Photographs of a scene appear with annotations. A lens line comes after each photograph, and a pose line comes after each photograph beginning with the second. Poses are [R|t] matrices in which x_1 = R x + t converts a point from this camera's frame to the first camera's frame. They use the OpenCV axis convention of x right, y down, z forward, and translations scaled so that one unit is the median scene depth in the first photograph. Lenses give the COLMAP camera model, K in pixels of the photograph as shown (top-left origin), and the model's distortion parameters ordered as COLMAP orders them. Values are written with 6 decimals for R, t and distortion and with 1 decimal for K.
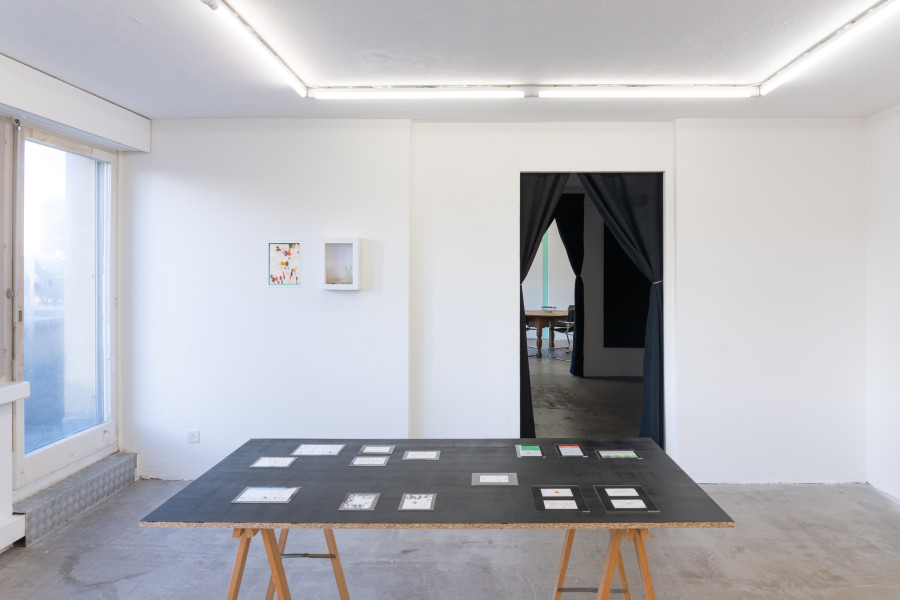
lens RADIAL K [[599.1, 0, 438.3], [0, 599.1, 278.3], [0, 0, 1]] dist [-0.020821, -0.006613]
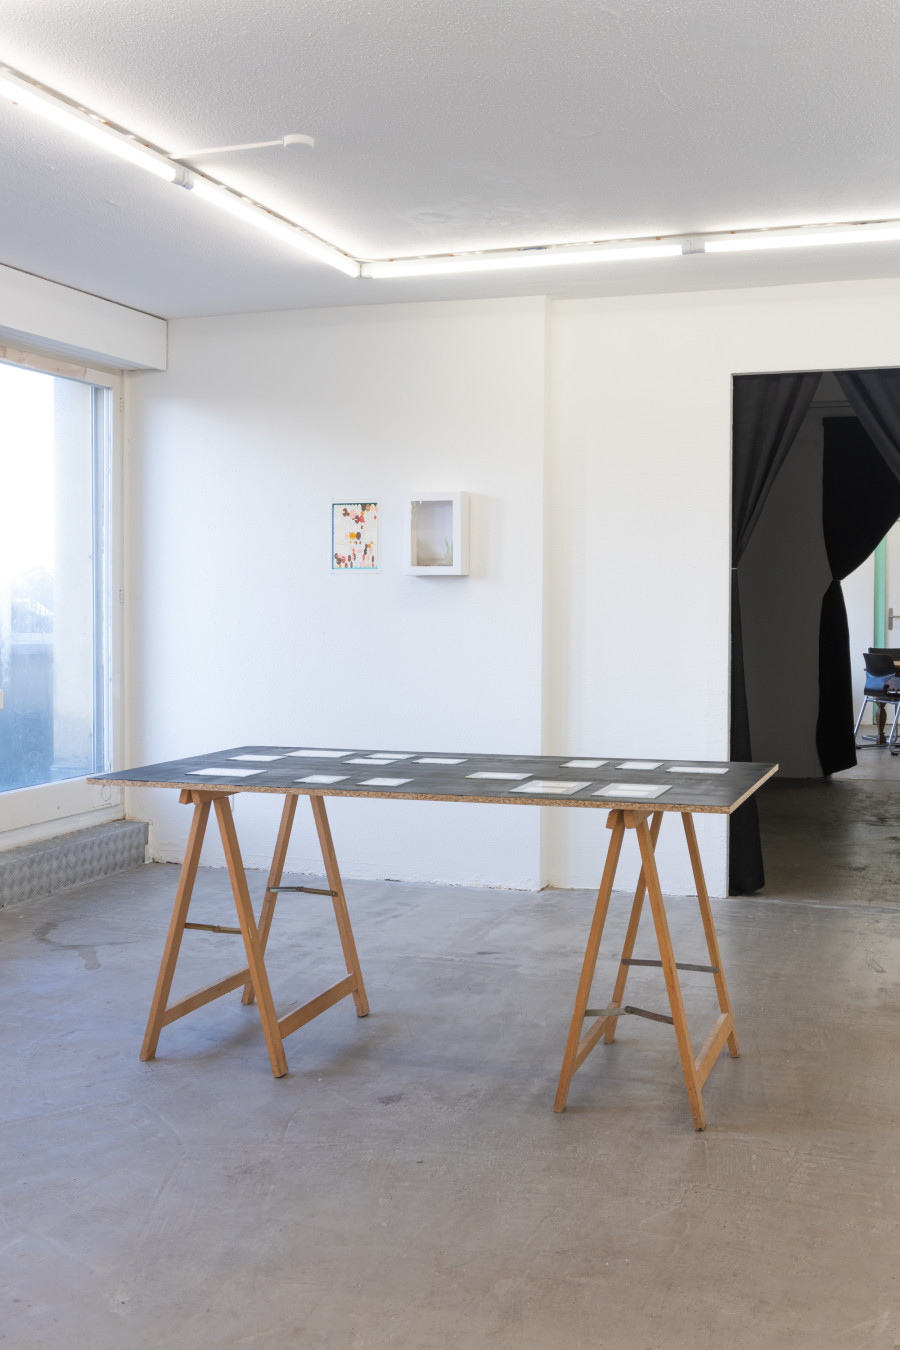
lens RADIAL K [[1316.9, 0, 451.8], [0, 1316.9, 669.6], [0, 0, 1]] dist [-0.041725, 0.000000]
pose [[0.954823, 0.019468, -0.296537, 0.270004], [-0.009367, 0.999328, 0.035446, 0.069995], [0.297027, -0.031067, 0.954363, -0.324000]]
